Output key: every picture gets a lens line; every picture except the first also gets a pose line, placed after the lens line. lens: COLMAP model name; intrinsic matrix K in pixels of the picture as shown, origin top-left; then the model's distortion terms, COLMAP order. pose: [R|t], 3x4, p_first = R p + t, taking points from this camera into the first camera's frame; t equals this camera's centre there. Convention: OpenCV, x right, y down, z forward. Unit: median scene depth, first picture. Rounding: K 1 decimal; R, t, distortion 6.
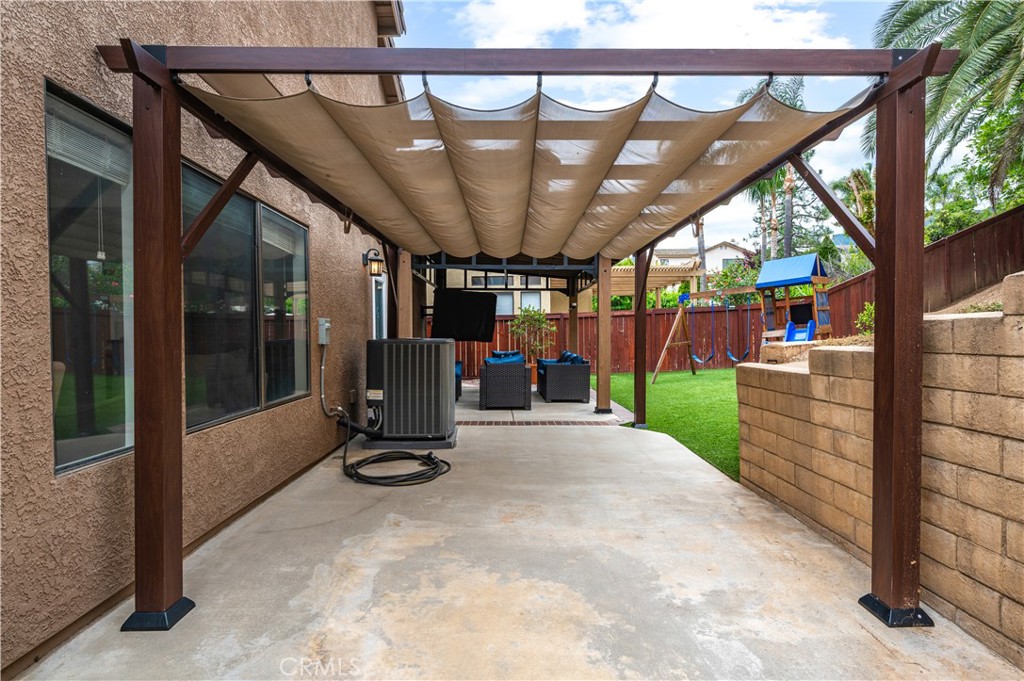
lens RADIAL K [[504.2, 0, 512.0], [0, 504.2, 340.5], [0, 0, 1]] dist [0.000080, -0.000002]
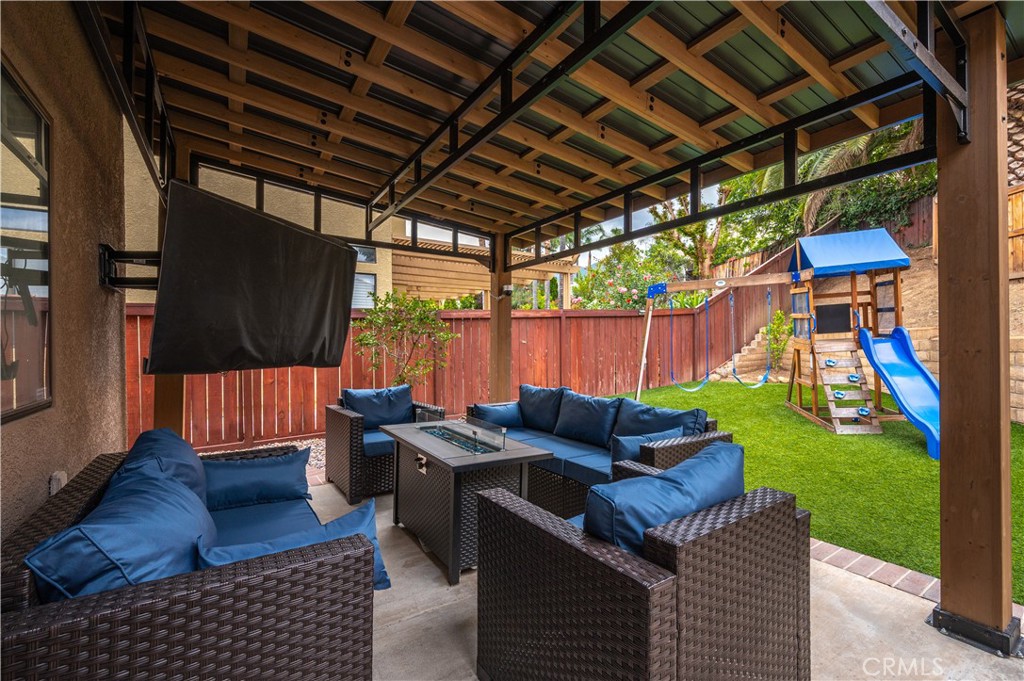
lens RADIAL K [[436.9, 0, 508.5], [0, 436.9, 344.1], [0, 0, 1]] dist [-0.001858, -0.000114]
pose [[0.845571, 0.000682, 0.533862, -0.110924], [0.008914, 0.999842, -0.015396, -0.008811], [-0.533788, 0.017777, 0.845431, 0.639426]]
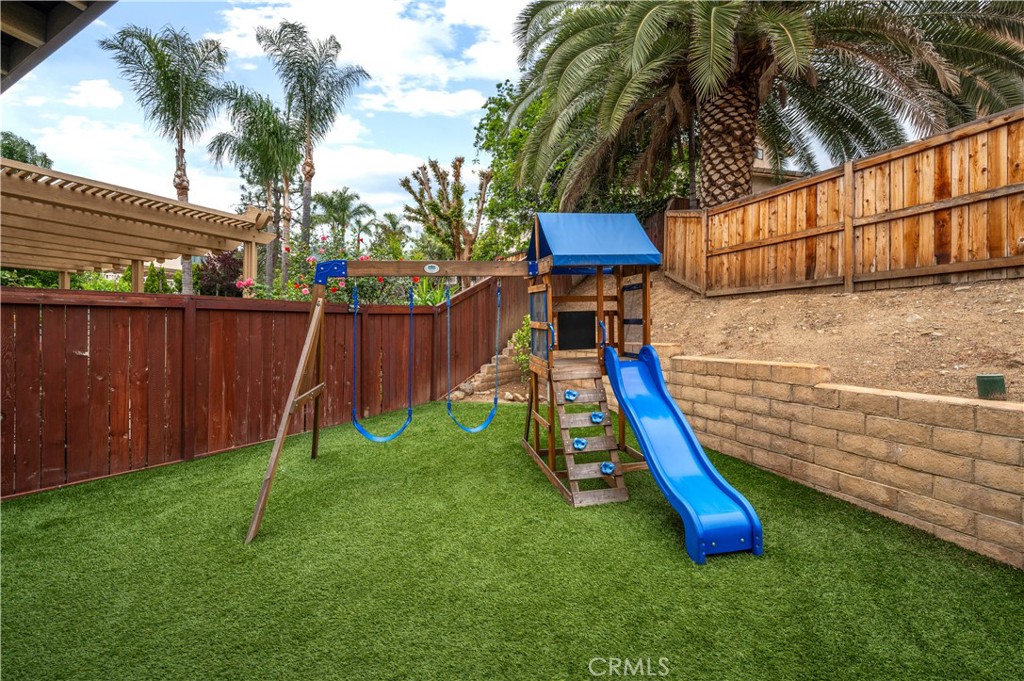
lens RADIAL K [[463.3, 0, 512.0], [0, 463.3, 340.5], [0, 0, 1]] dist [0.000181, -0.000007]
pose [[0.501416, 0.016931, 0.865040, 0.114978], [-0.006886, 0.999855, -0.015578, -0.028255], [-0.865179, 0.001855, 0.501460, 0.717646]]
